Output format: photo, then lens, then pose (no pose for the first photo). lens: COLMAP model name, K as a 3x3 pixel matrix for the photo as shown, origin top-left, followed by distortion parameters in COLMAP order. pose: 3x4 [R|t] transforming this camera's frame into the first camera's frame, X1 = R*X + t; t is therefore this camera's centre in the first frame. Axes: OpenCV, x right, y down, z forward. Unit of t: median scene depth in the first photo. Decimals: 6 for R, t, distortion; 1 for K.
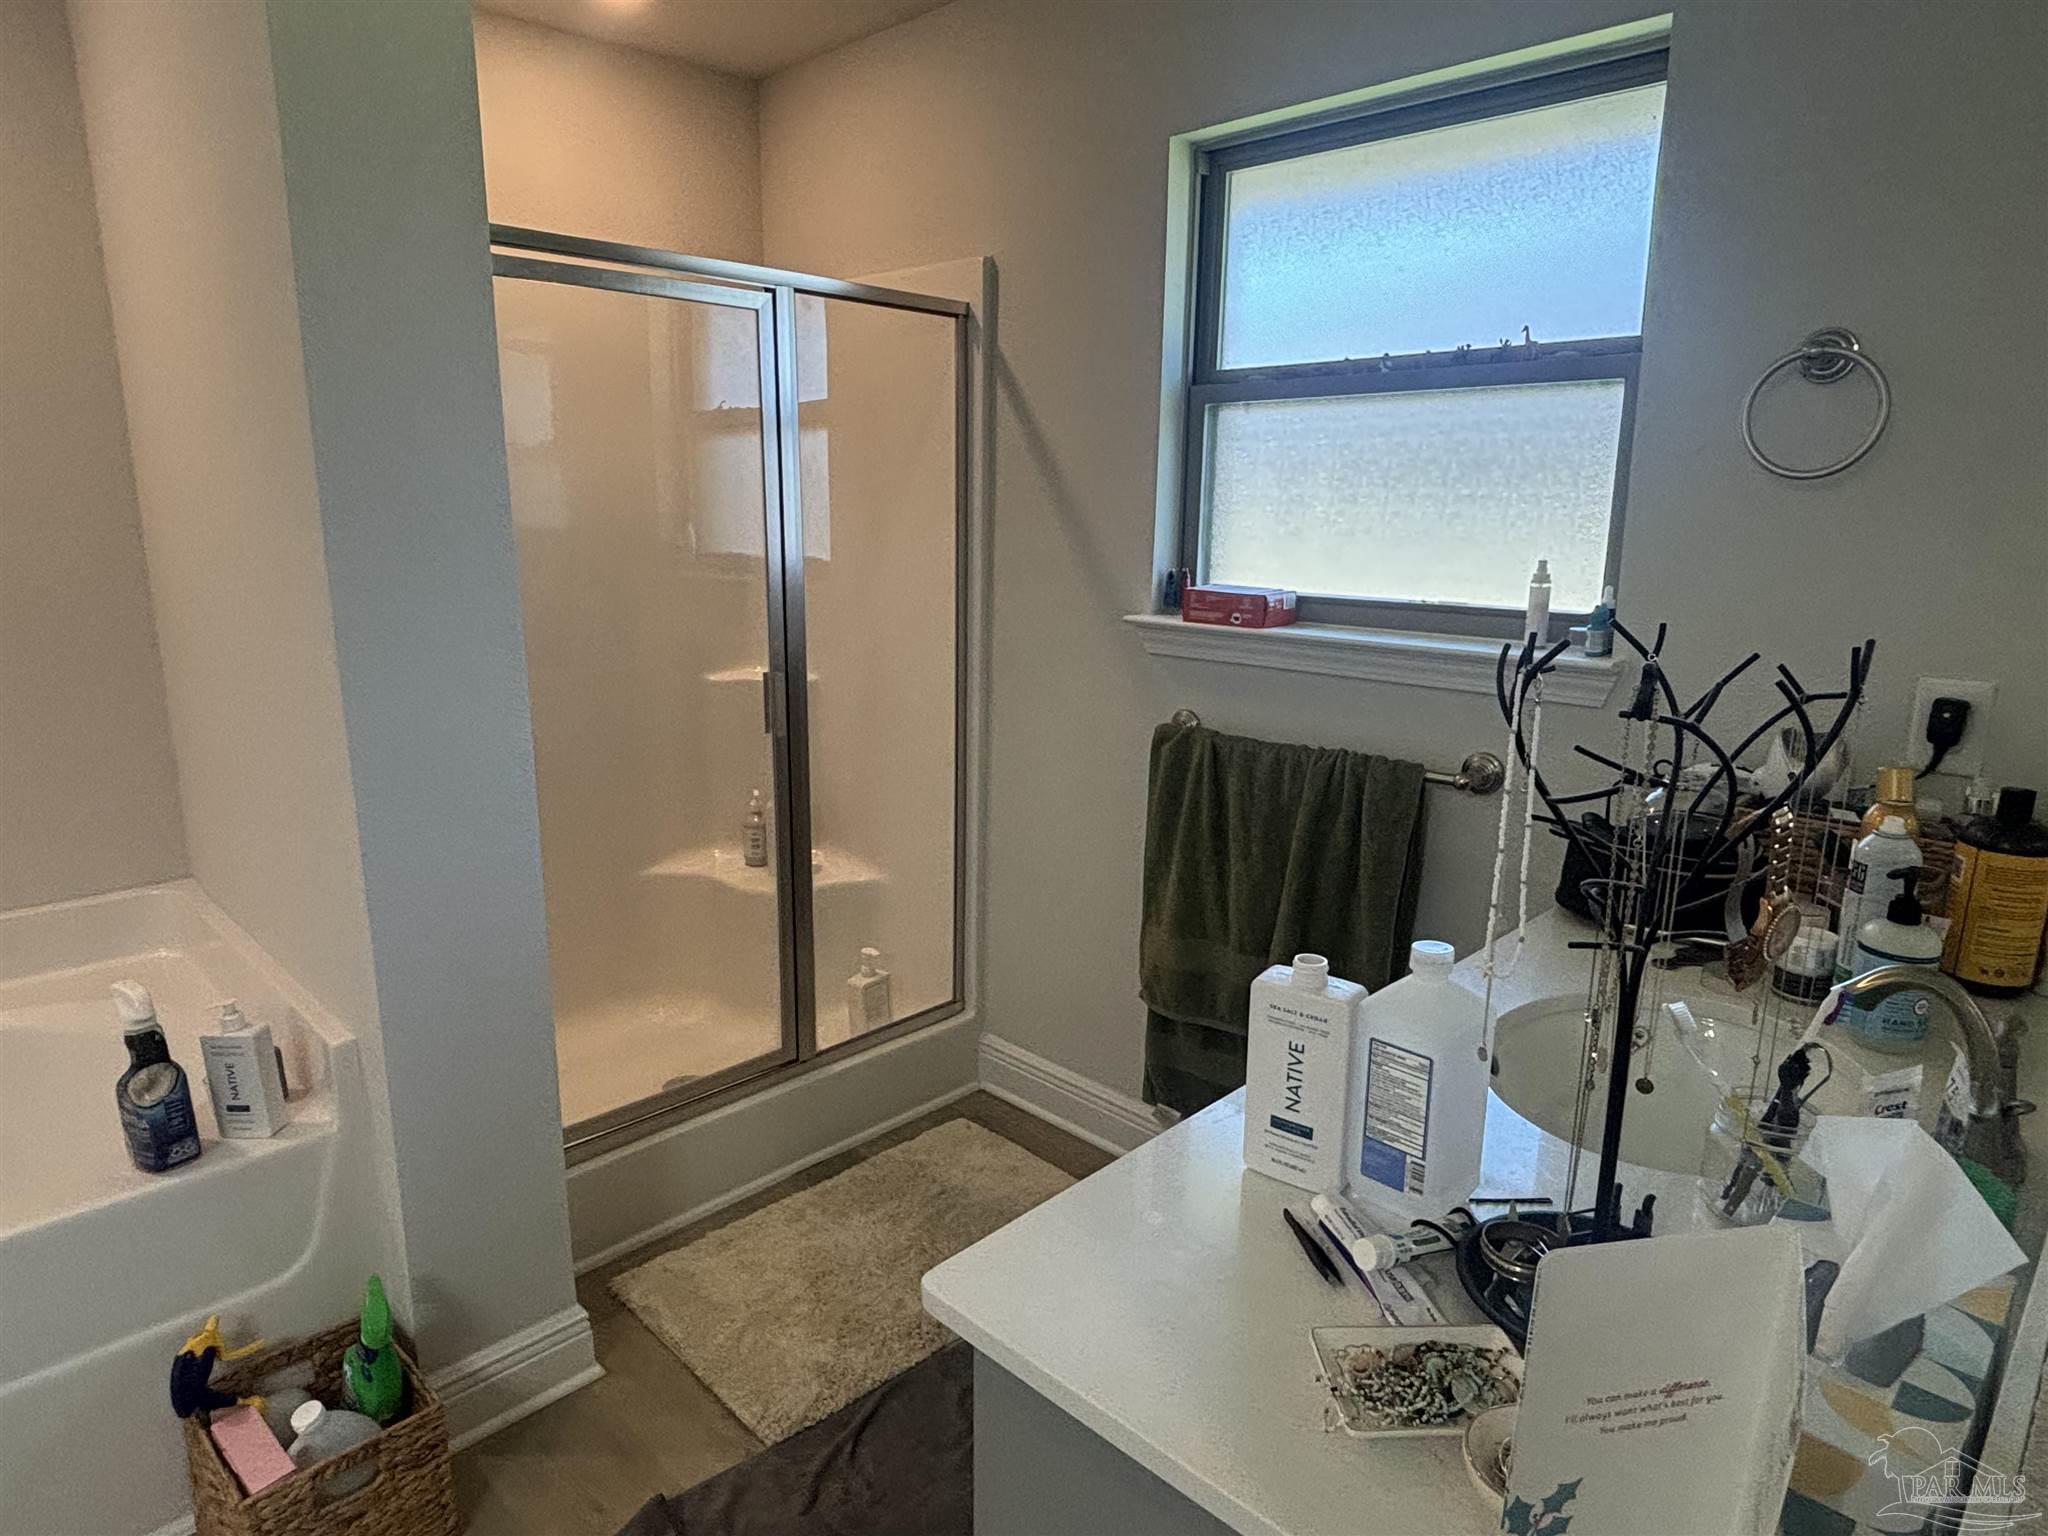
lens RADIAL K [[1226.1, 0, 1018.3], [0, 1226.1, 771.8], [0, 0, 1]] dist [0.004767, -0.012828]
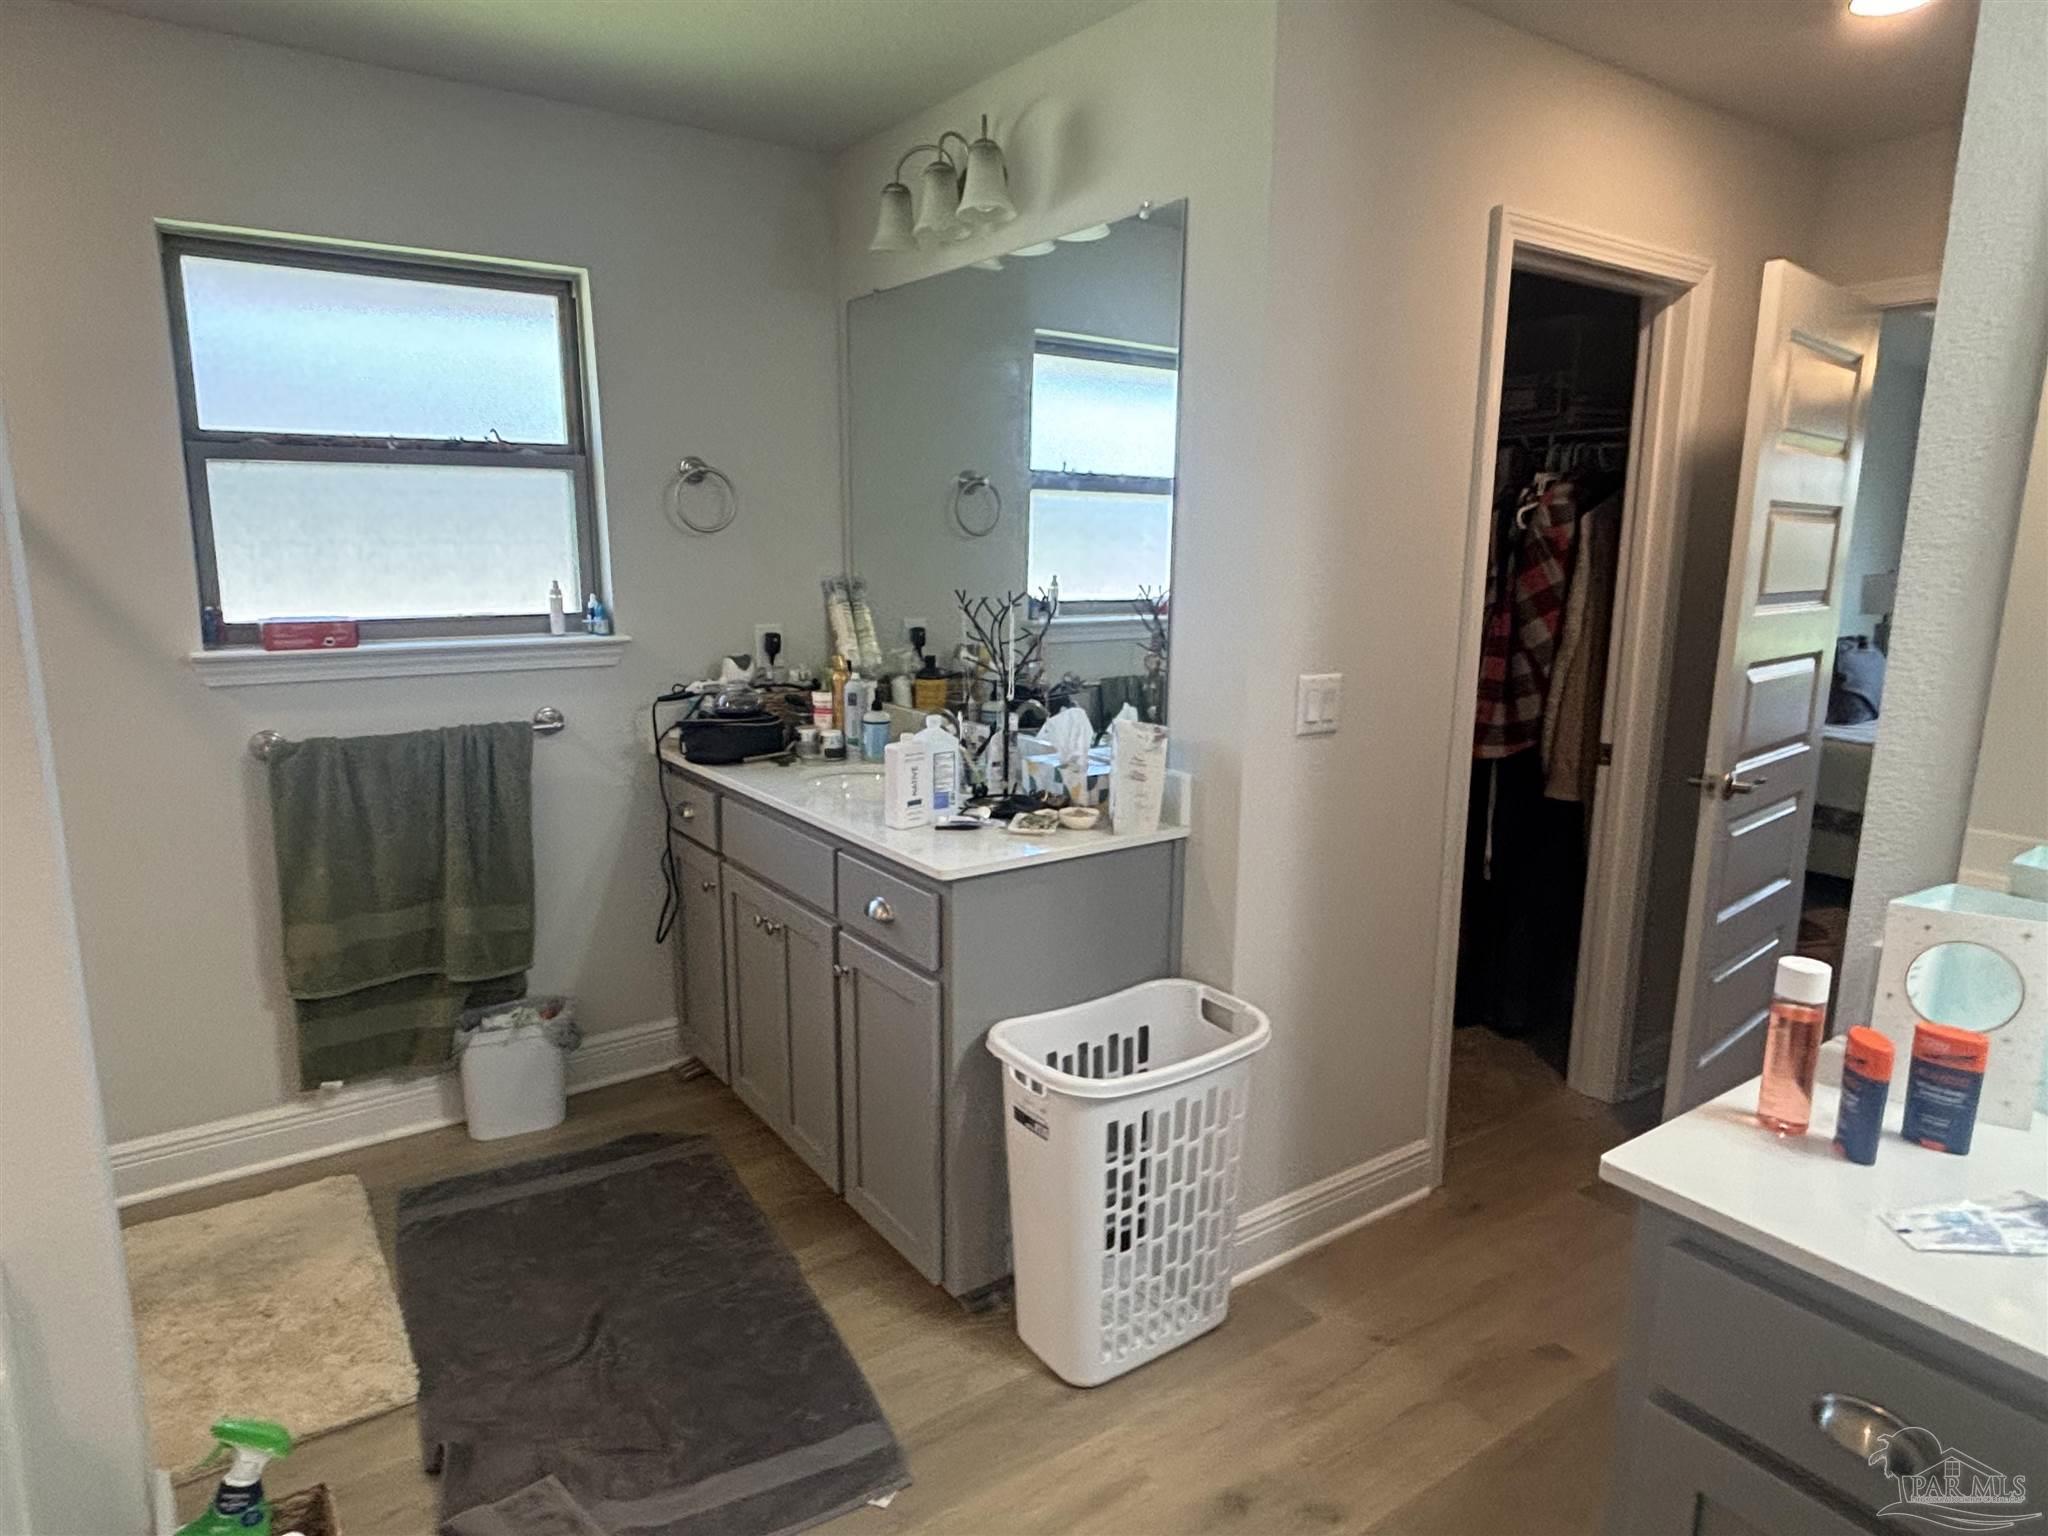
lens RADIAL K [[1226.1, 0, 1022.6], [0, 1226.1, 769.5], [0, 0, 1]] dist [0.004767, -0.012828]
pose [[0.172091, -0.190176, 0.966549, -0.971075], [0.213106, 0.965140, 0.151956, -0.045953], [-0.961754, 0.179827, 0.206620, 0.128511]]
